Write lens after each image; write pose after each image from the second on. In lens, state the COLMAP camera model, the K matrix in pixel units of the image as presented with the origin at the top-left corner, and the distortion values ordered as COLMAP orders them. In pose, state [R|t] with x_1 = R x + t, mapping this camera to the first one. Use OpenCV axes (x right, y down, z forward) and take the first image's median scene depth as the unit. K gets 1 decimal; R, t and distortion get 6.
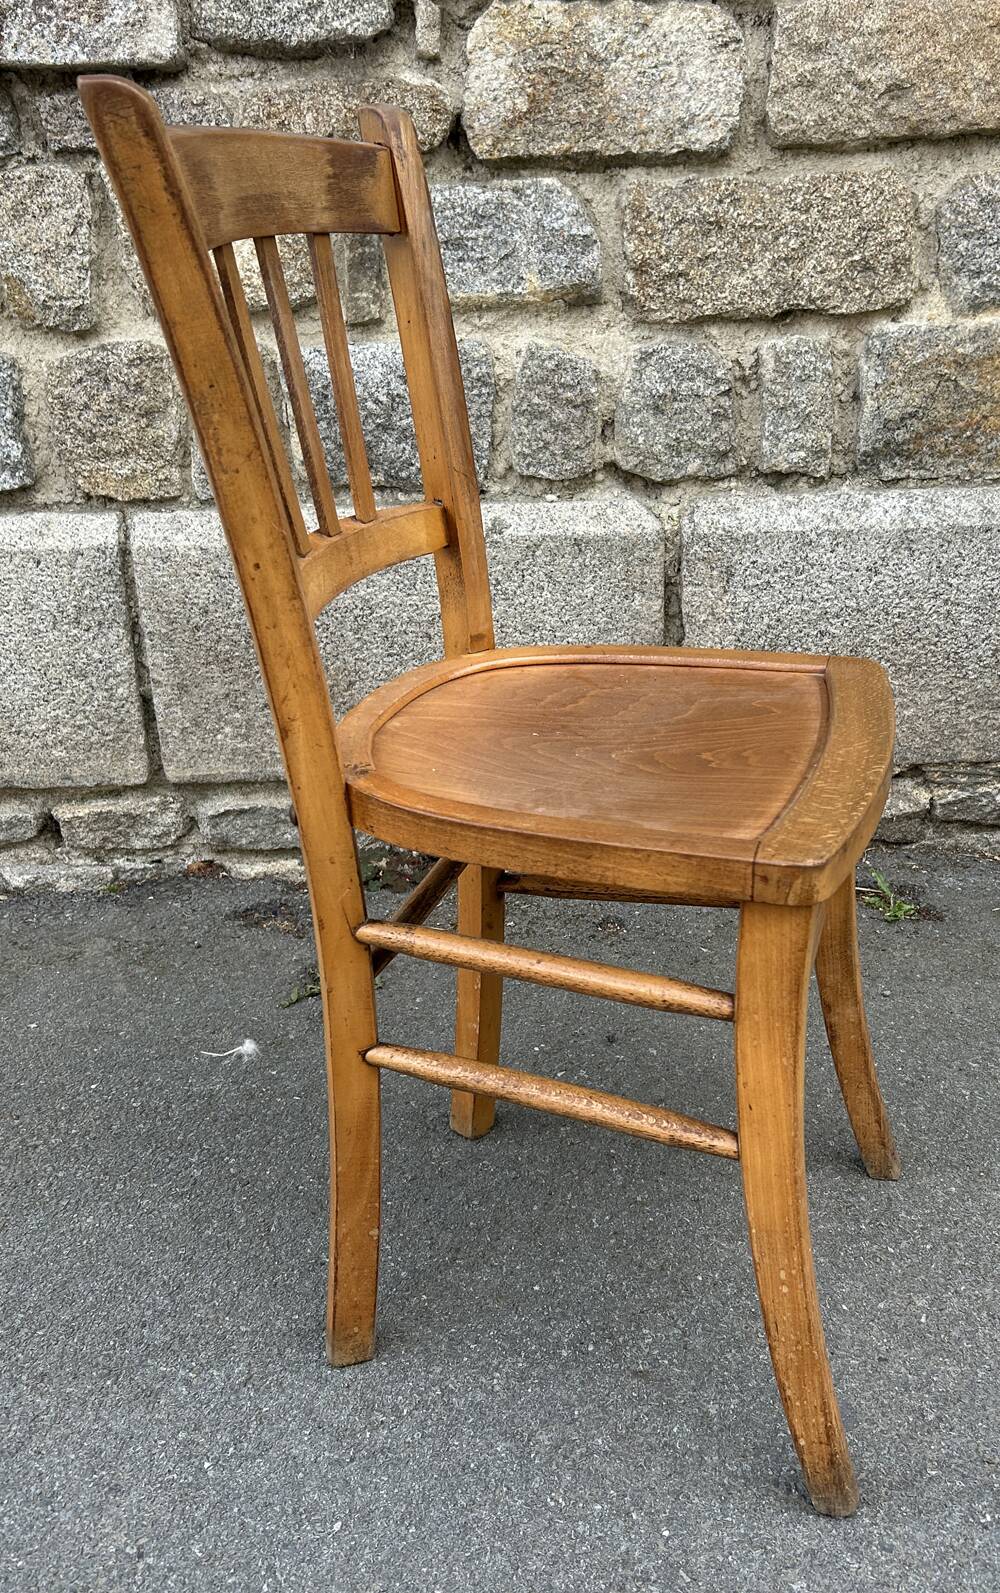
lens RADIAL K [[1292.7, 0, 534.2], [0, 1292.7, 812.1], [0, 0, 1]] dist [0.037613, -0.037615]
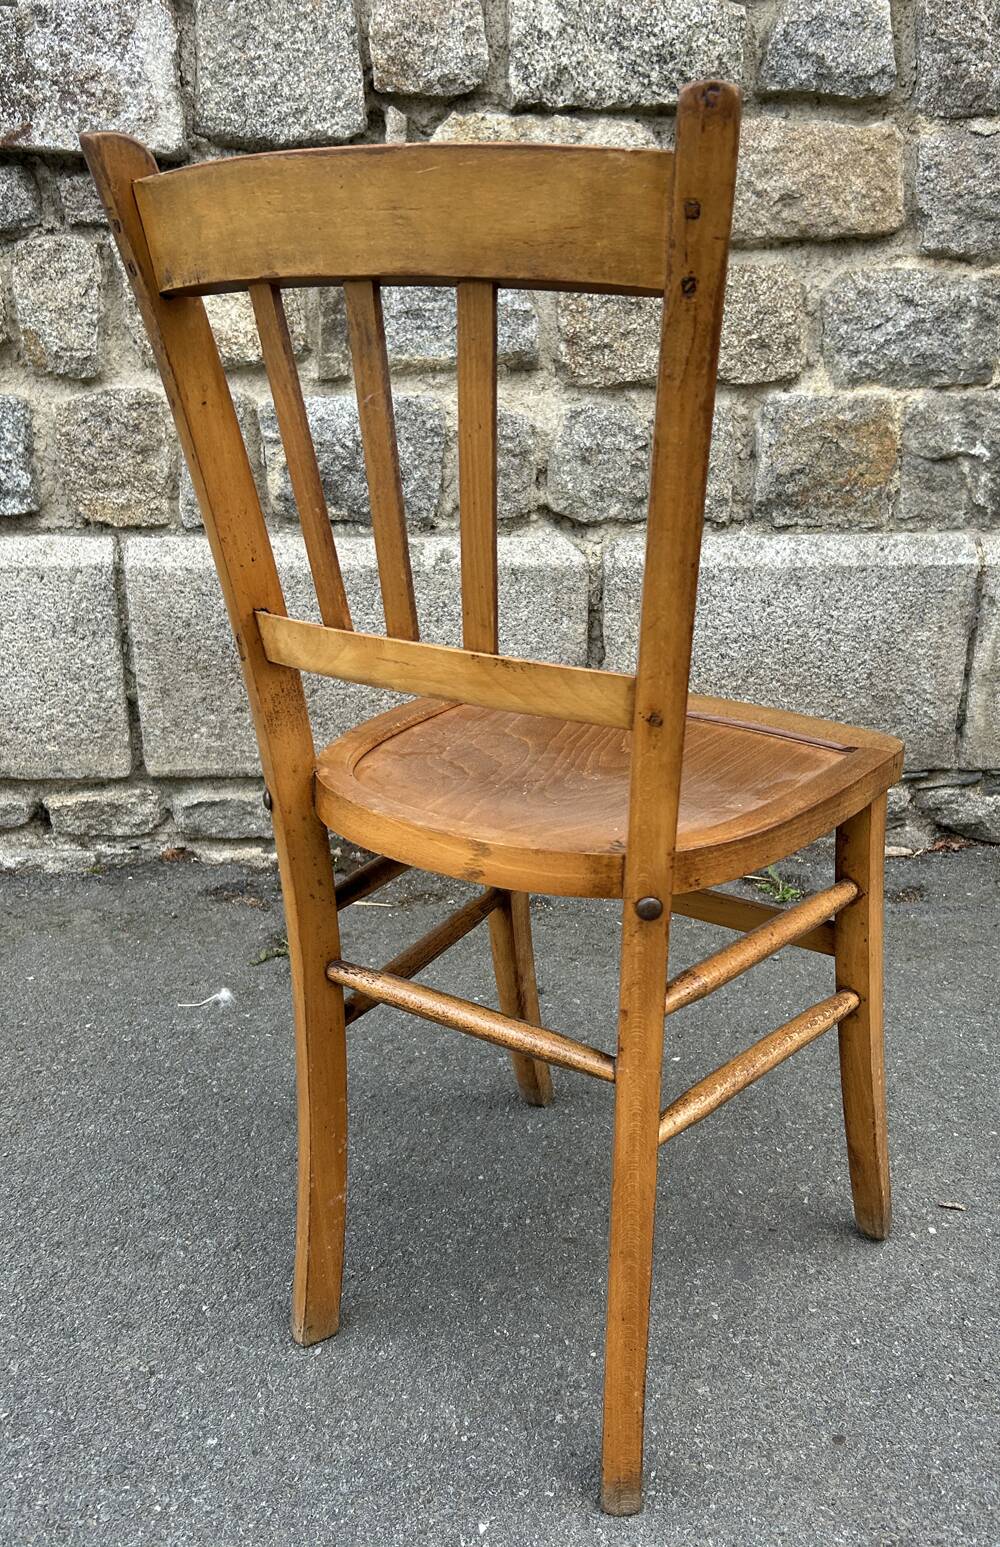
lens RADIAL K [[1214.0, 0, 495.9], [0, 1214.0, 815.2], [0, 0, 1]] dist [0.042207, -0.044051]
pose [[0.999124, 0.016136, 0.038606, -0.022103], [-0.014480, 0.998979, -0.042796, 0.057940], [-0.039257, 0.042199, 0.998338, -0.079061]]
